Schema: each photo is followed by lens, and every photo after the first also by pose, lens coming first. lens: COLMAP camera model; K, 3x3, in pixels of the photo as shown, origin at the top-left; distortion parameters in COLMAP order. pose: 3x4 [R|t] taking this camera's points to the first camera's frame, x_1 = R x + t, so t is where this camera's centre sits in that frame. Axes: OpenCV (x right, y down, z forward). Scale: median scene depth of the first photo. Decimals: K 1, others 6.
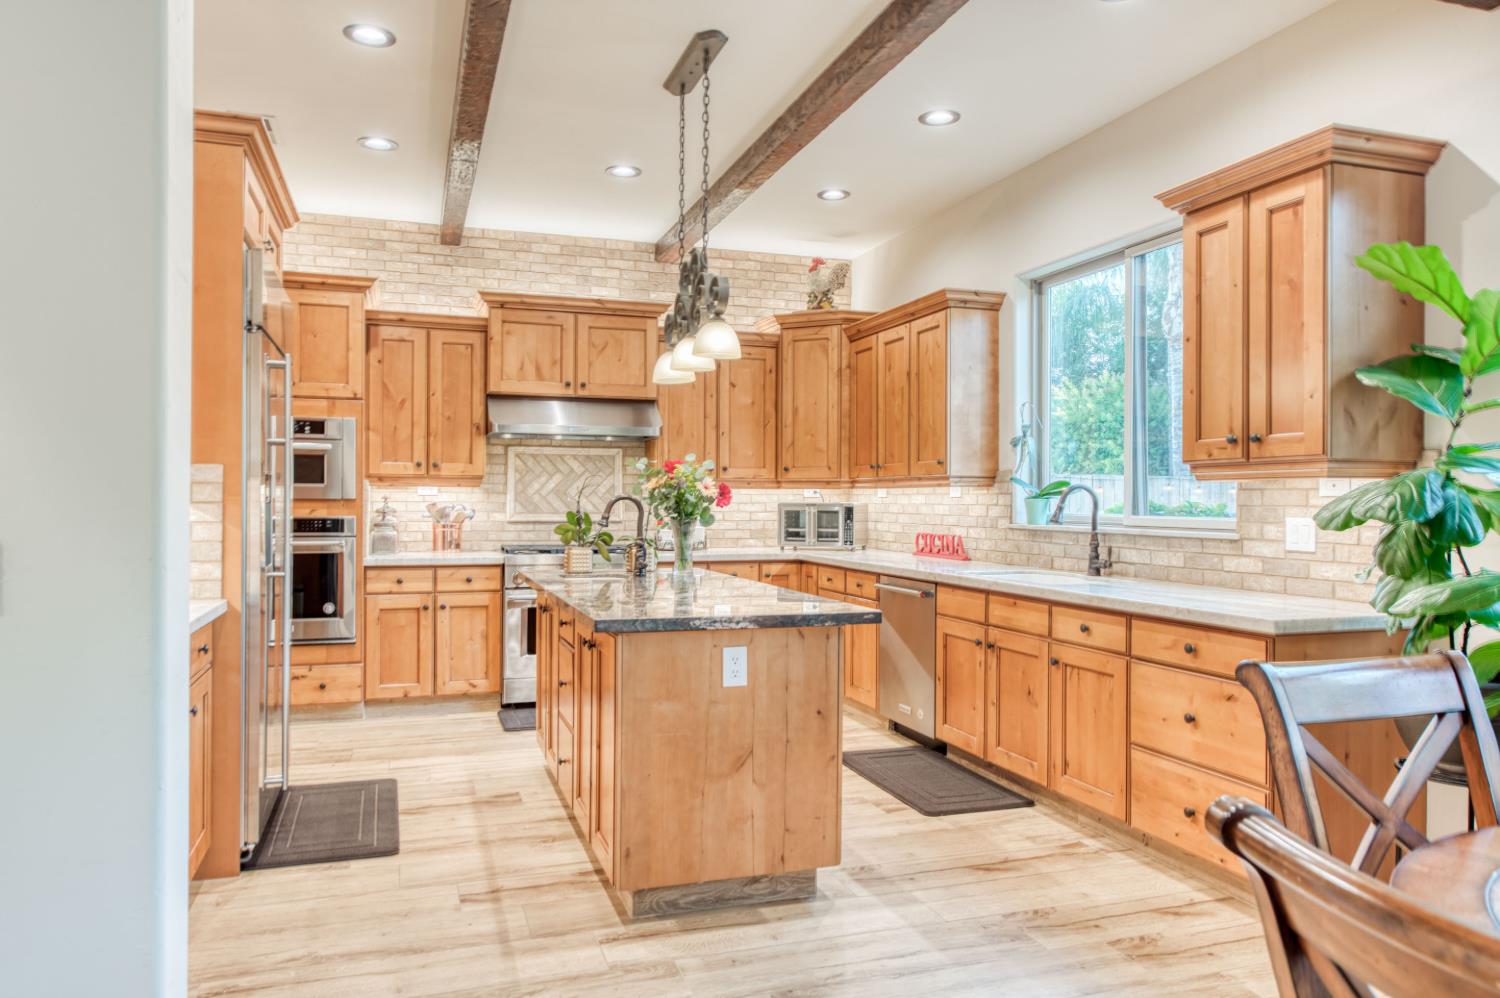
lens RADIAL K [[957.4, 0, 727.3], [0, 957.4, 501.4], [0, 0, 1]] dist [0.005441, 0.001988]
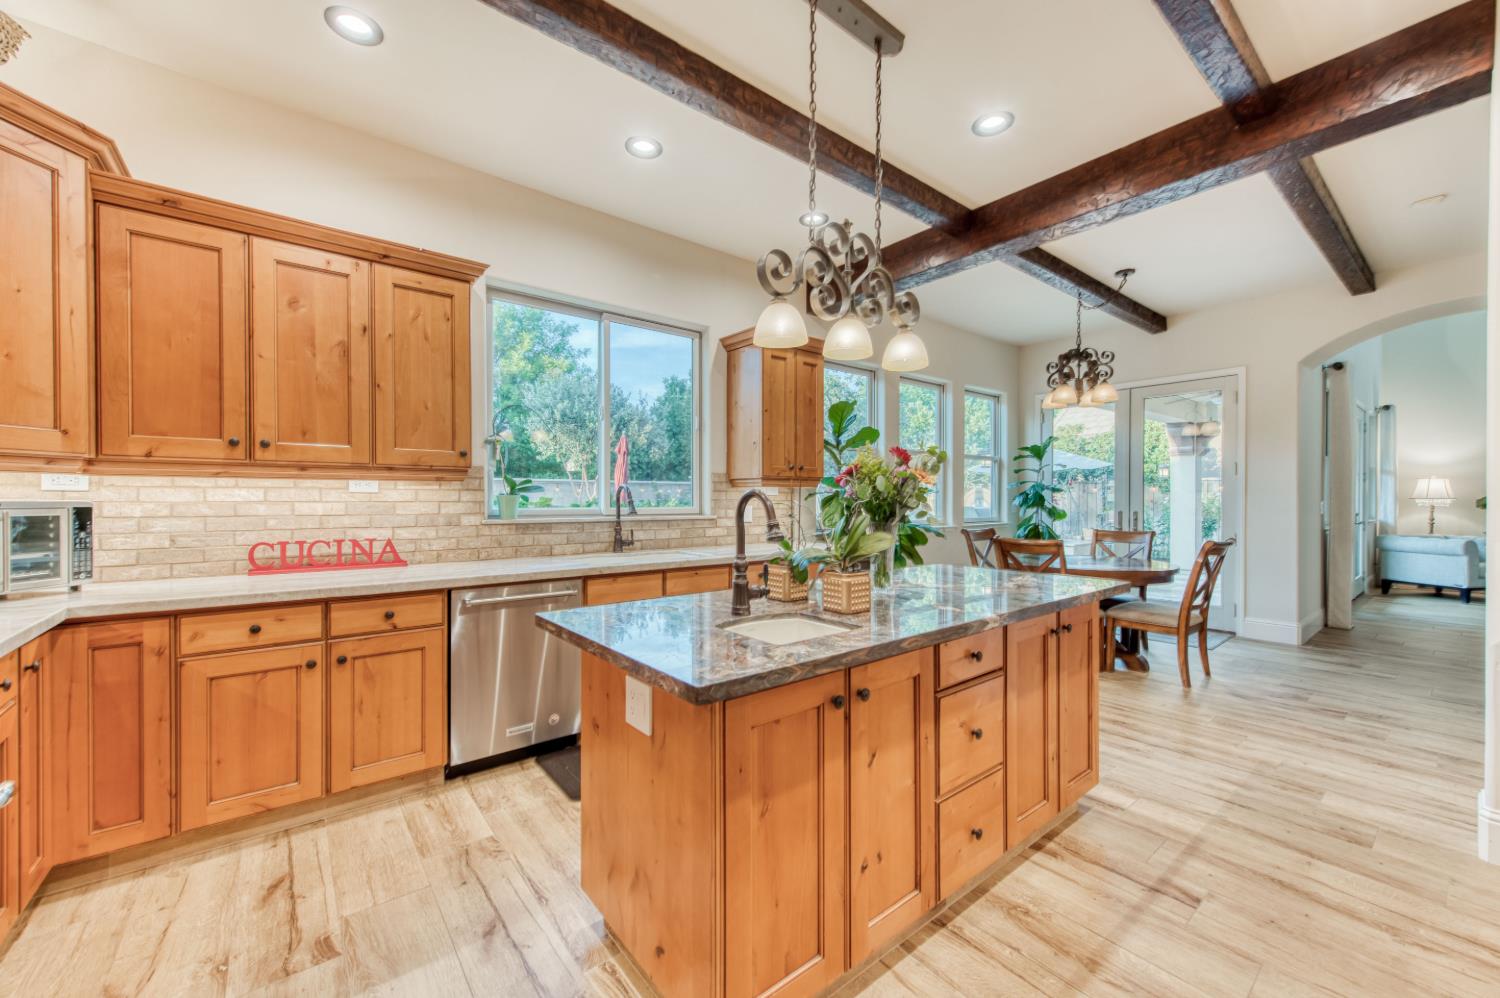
lens RADIAL K [[581.6, 0, 779.3], [0, 581.6, 502.3], [0, 0, 1]] dist [0.001254, -0.000093]
pose [[-0.359515, -0.007605, 0.933108, -0.382970], [0.000532, 0.999965, 0.008355, 0.000129], [-0.933139, 0.003500, -0.359499, 0.913277]]
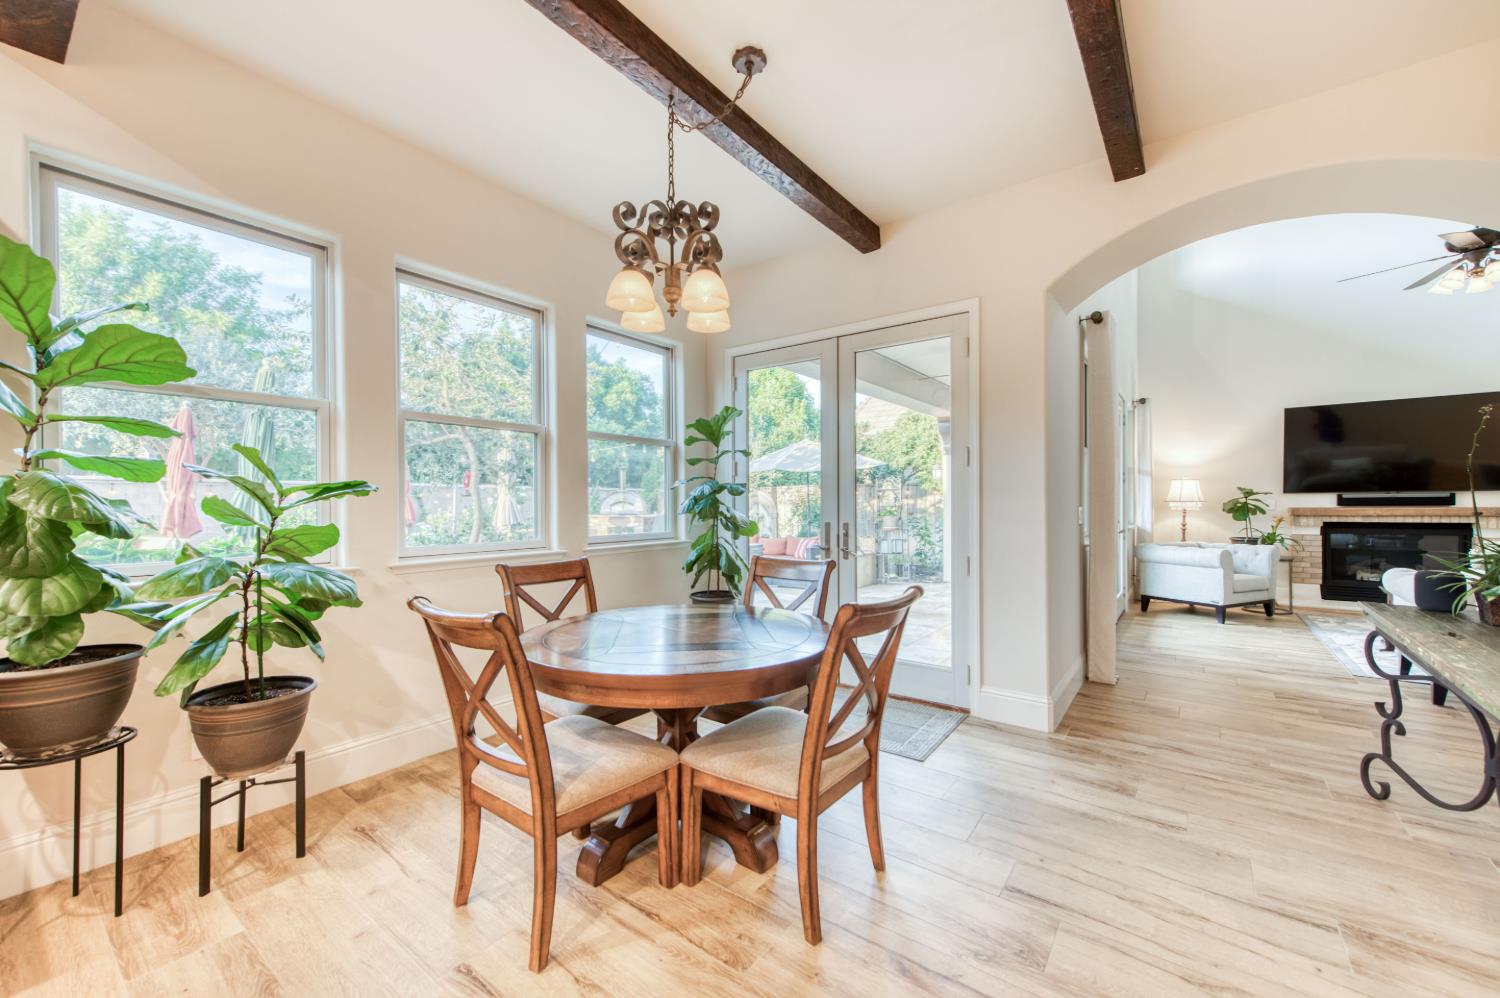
lens RADIAL K [[598.3, 0, 772.3], [0, 598.3, 503.7], [0, 0, 1]] dist [0.002434, 0.013765]
pose [[-0.591359, 0.000928, 0.806408, -0.137102], [0.004053, 0.999990, 0.001822, 0.001061], [-0.806398, 0.004345, -0.591357, 0.384210]]
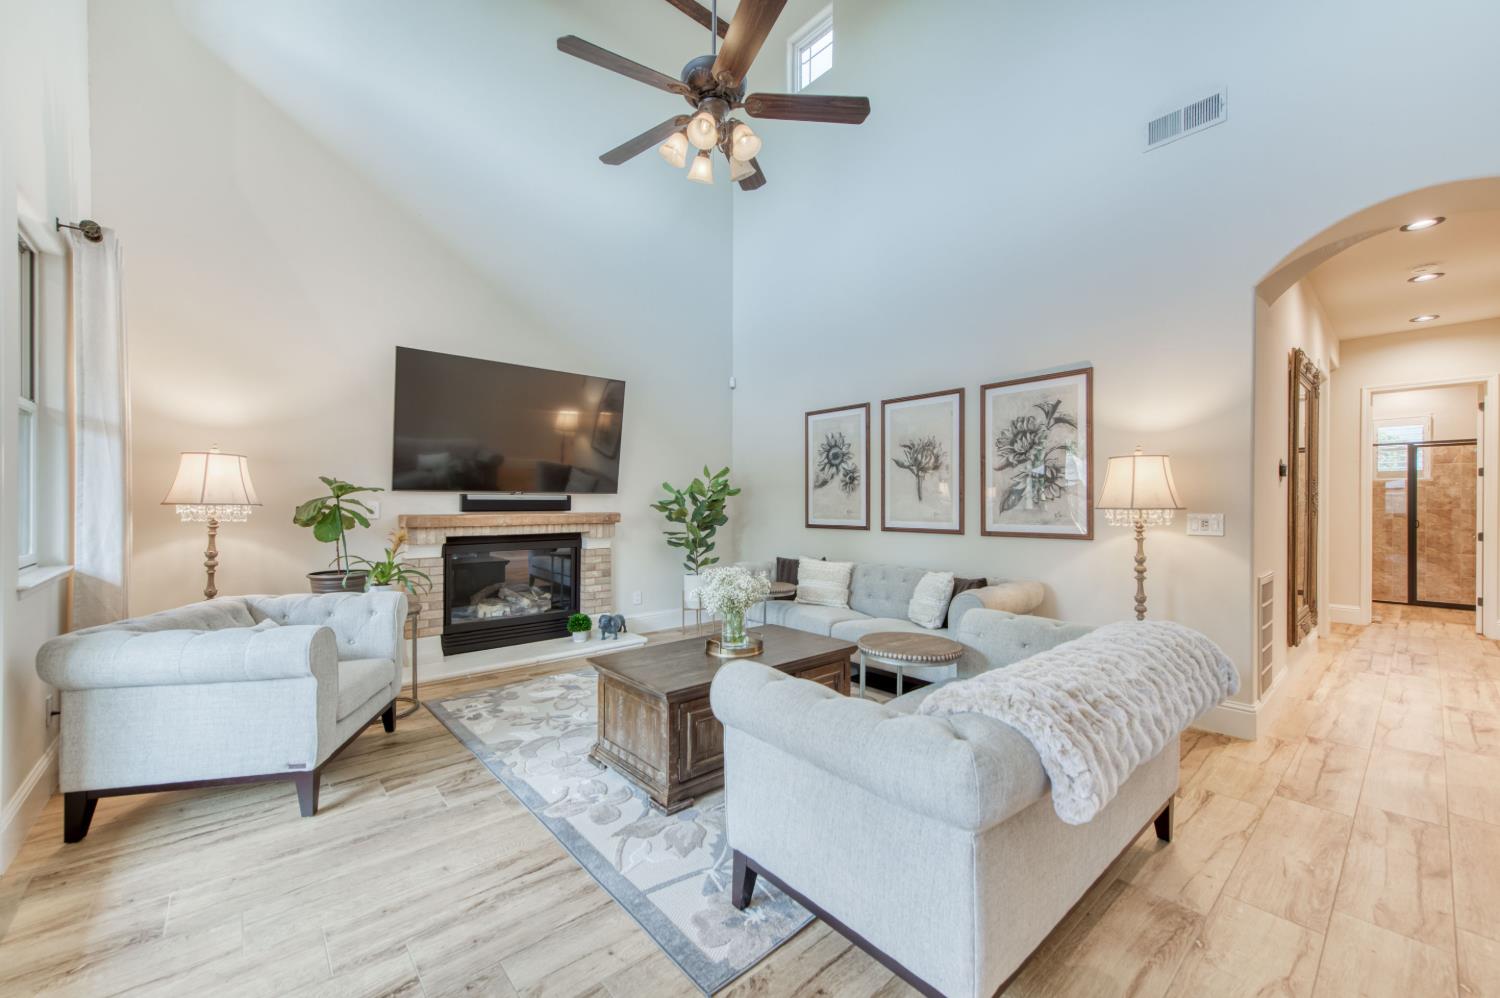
lens RADIAL K [[591.1, 0, 744.9], [0, 591.1, 503.1], [0, 0, 1]] dist [-0.009342, -0.000157]
pose [[-0.922097, -0.005167, -0.386924, 0.165661], [-0.004336, 0.999986, -0.003020, 0.001589], [0.386934, -0.001107, -0.922107, -0.488256]]
